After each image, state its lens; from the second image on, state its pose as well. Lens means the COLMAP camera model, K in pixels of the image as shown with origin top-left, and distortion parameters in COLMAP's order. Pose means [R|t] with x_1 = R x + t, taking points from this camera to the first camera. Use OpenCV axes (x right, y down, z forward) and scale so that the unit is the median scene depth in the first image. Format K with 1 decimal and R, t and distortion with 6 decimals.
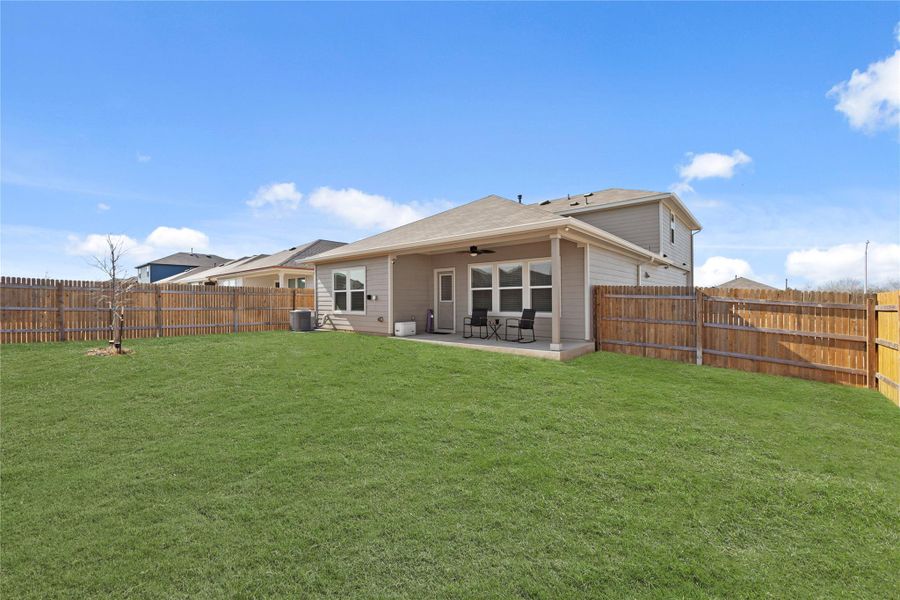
lens RADIAL K [[361.9, 0, 450.0], [0, 361.9, 300.0], [0, 0, 1]] dist [0.001499, 0.000117]
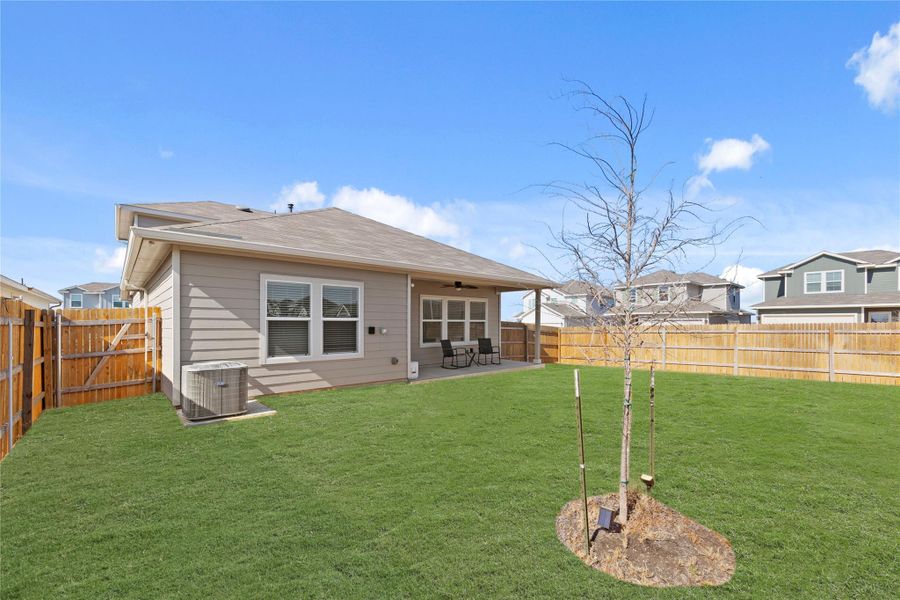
lens RADIAL K [[361.9, 0, 450.0], [0, 361.9, 300.0], [0, 0, 1]] dist [0.001499, 0.000117]
pose [[0.139864, 0.076238, 0.987231, -0.904314], [0.013371, 0.996795, -0.078870, -0.008140], [-0.990080, 0.024231, 0.138397, 0.797094]]
